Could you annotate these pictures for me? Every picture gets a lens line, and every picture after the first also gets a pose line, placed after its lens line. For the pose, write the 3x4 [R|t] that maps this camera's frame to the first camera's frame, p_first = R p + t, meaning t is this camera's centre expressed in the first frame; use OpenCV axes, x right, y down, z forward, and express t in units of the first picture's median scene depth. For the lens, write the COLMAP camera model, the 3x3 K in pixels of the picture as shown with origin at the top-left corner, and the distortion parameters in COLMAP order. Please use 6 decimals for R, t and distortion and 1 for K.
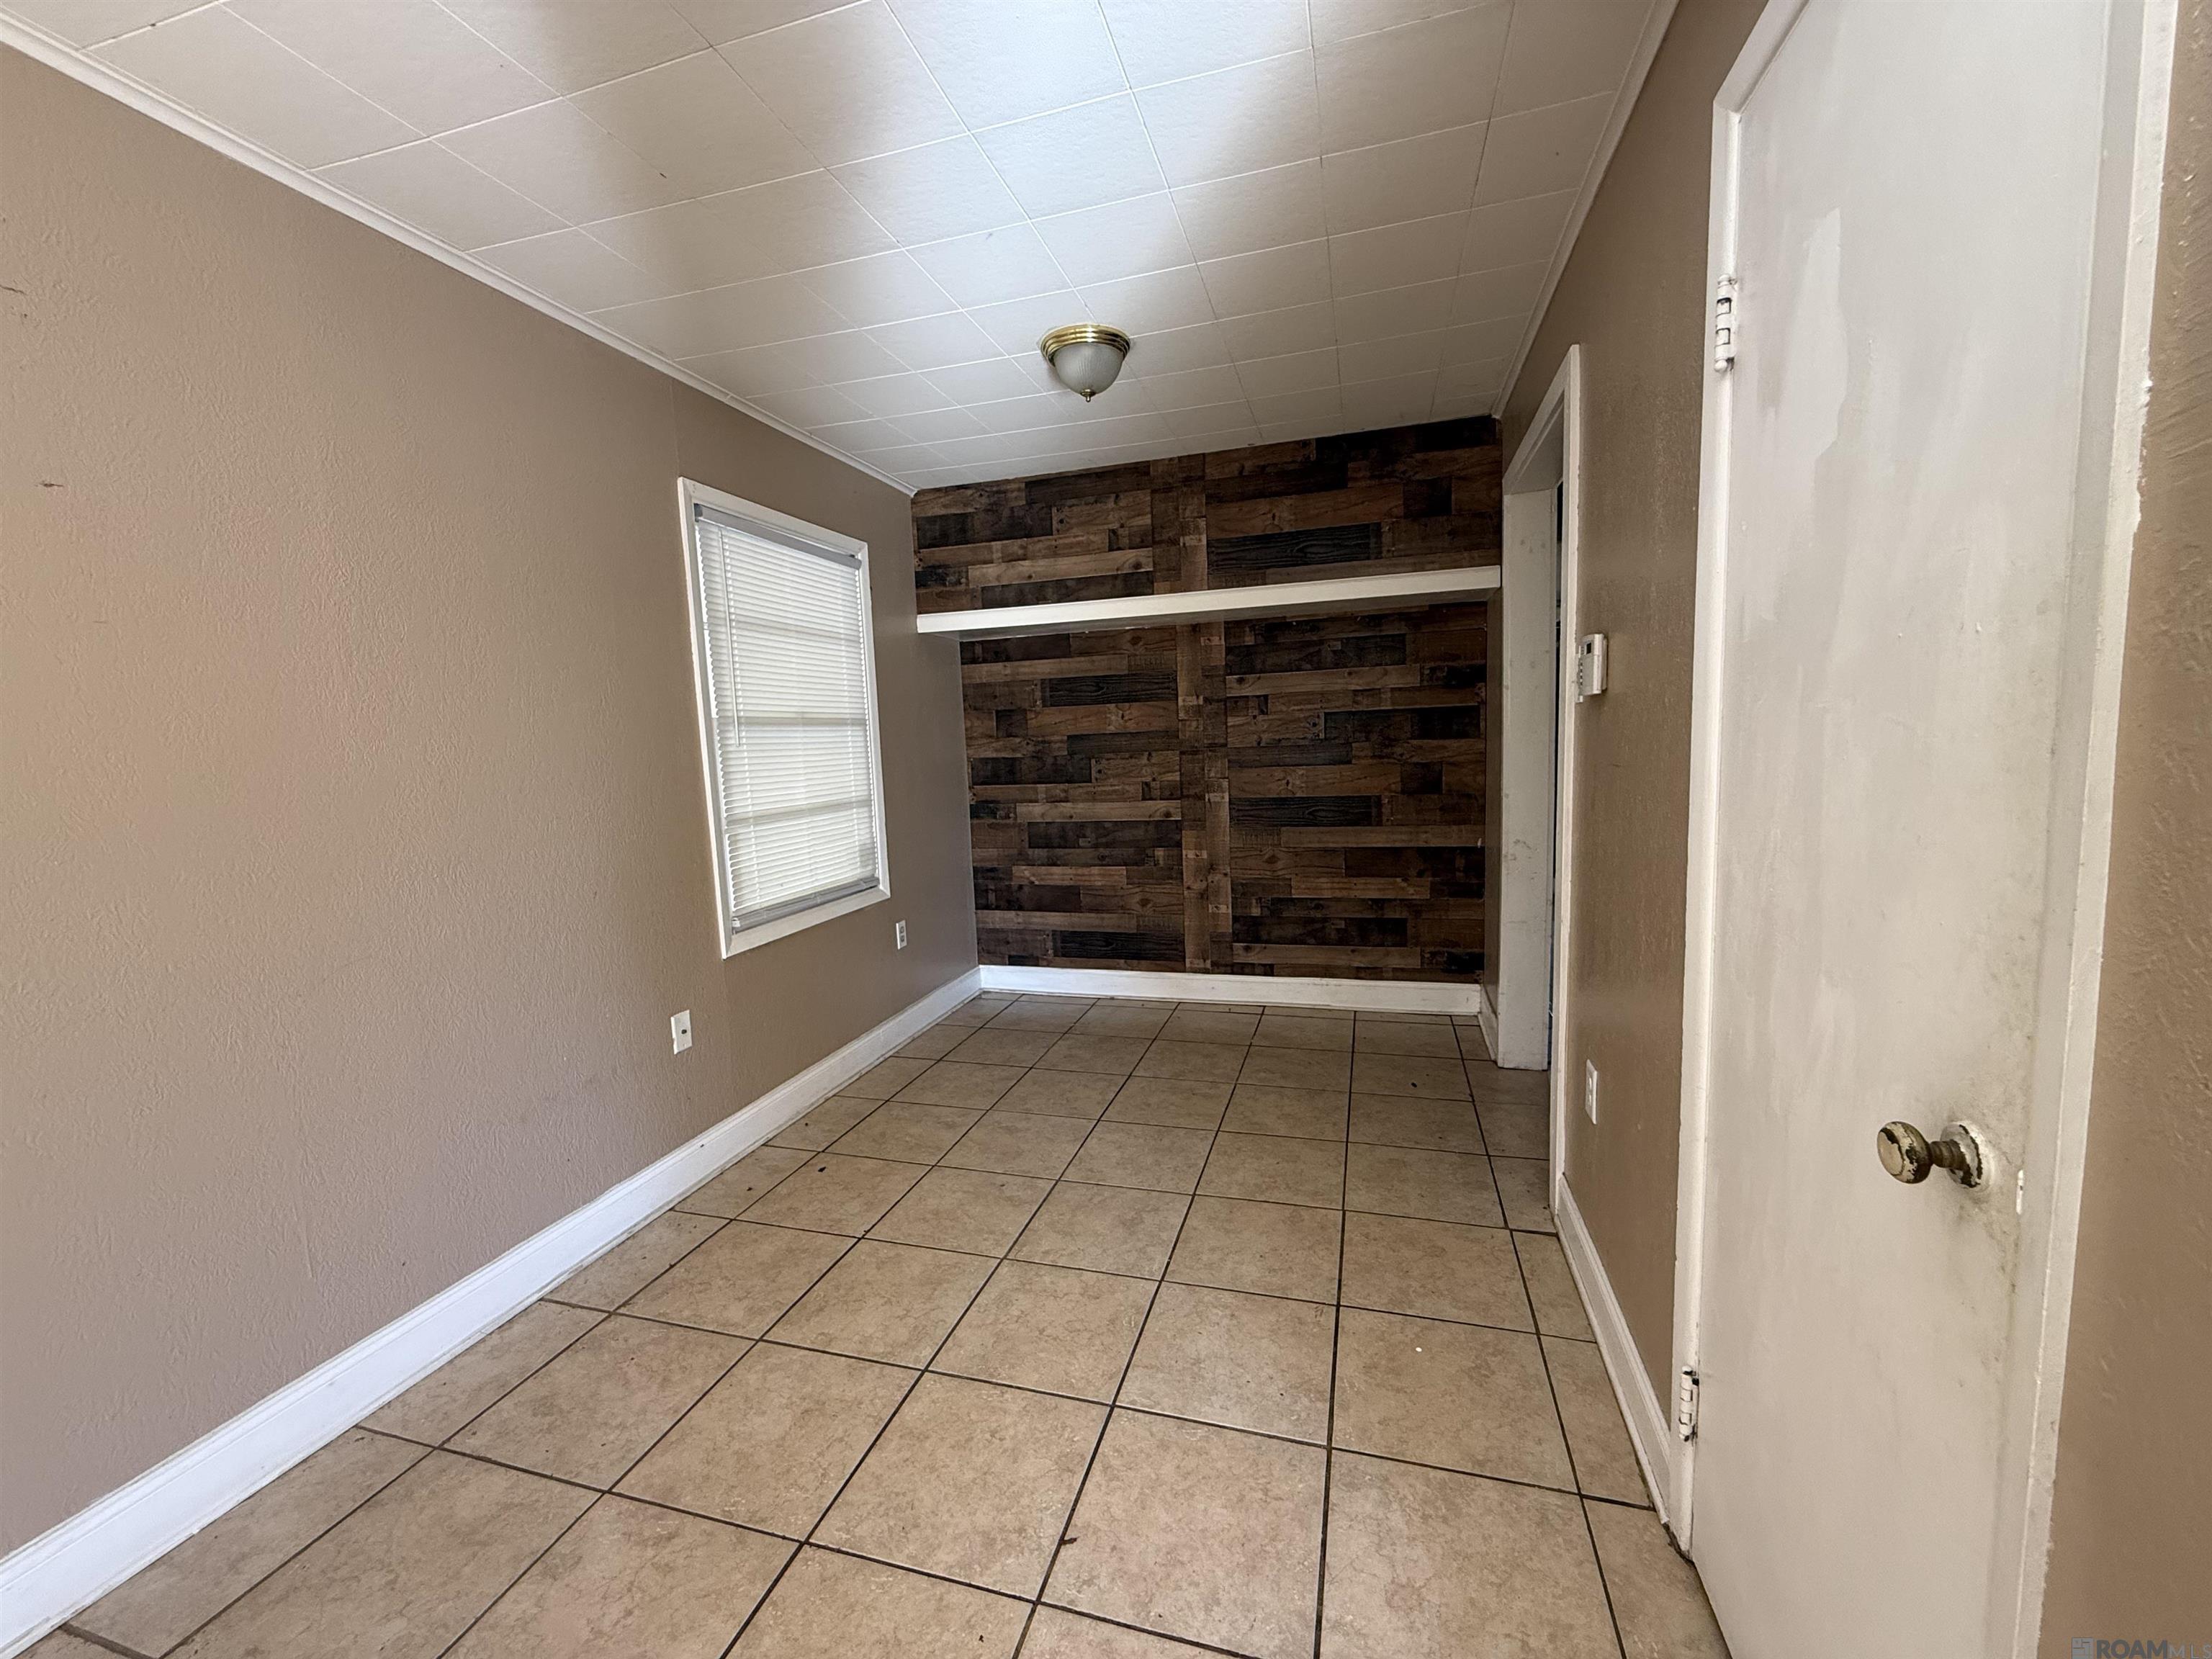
lens RADIAL K [[883.3, 0, 1109.2], [0, 883.3, 829.0], [0, 0, 1]] dist [-0.003123, -0.000343]
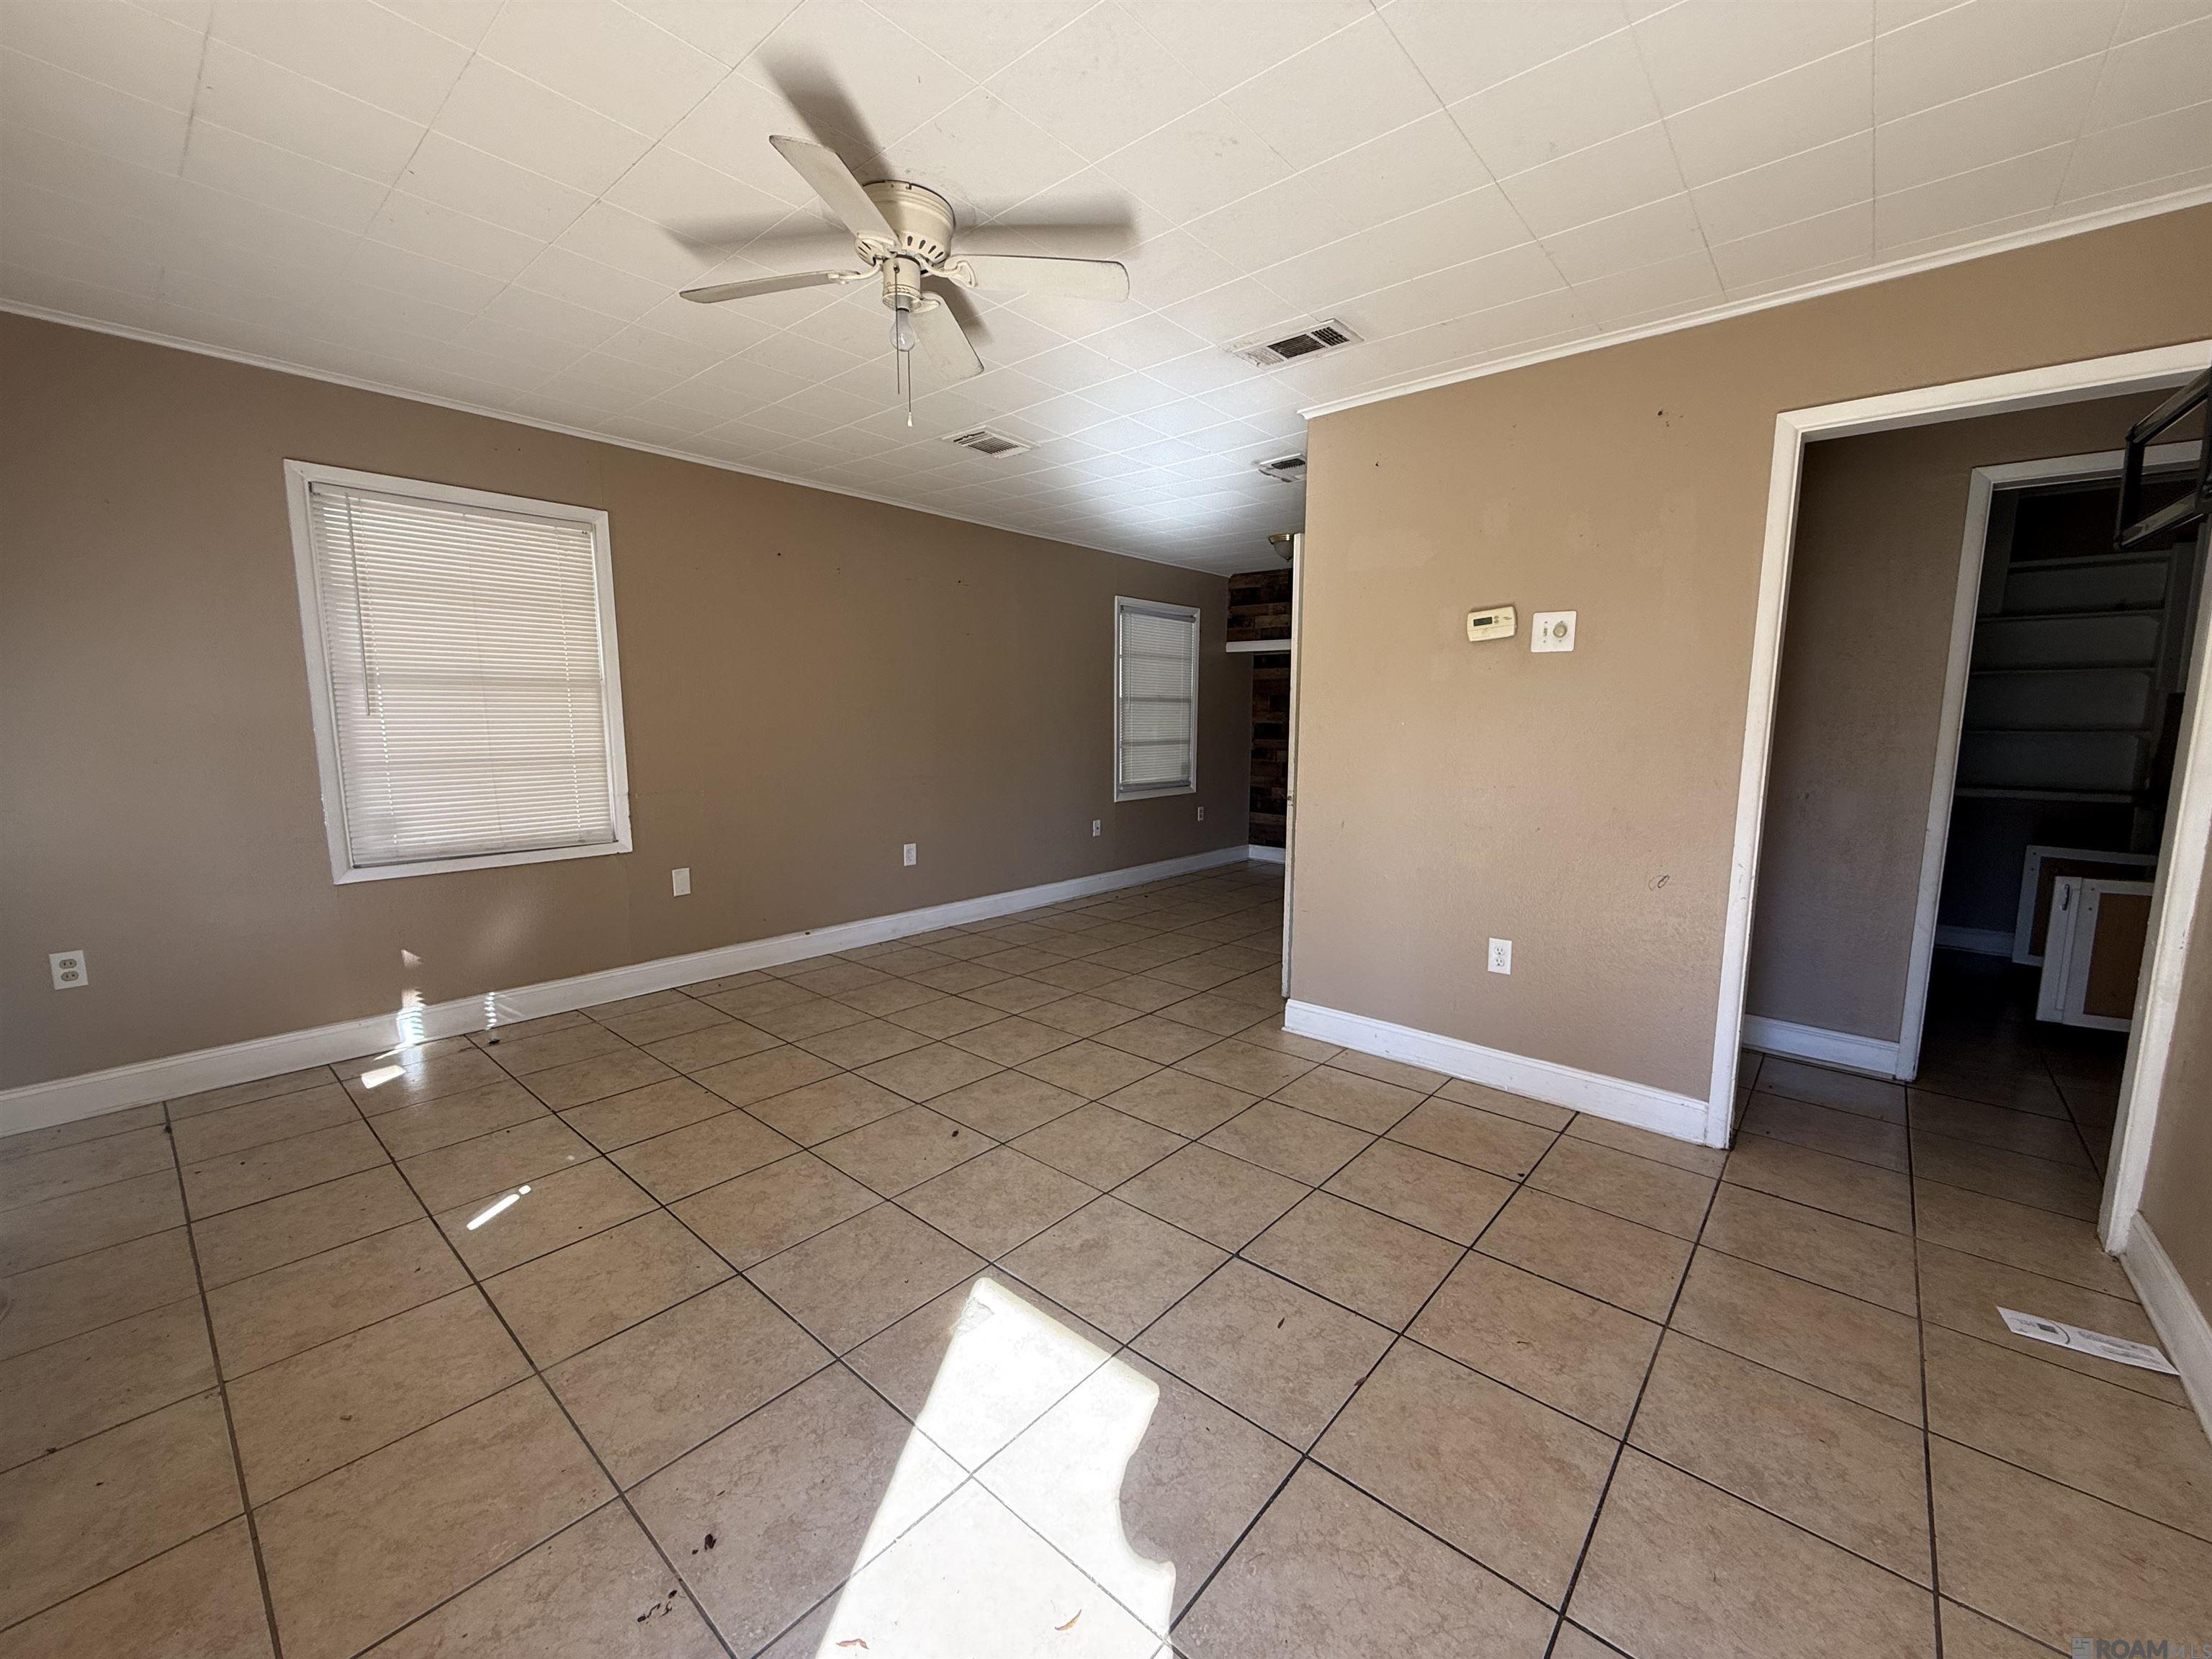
lens RADIAL K [[883.3, 0, 1107.6], [0, 883.3, 827.4], [0, 0, 1]] dist [-0.003123, -0.000343]
pose [[0.909000, 0.101977, -0.404128, 0.373991], [-0.088103, 0.994709, 0.052834, 0.070968], [0.407377, -0.012421, 0.913175, -0.861678]]
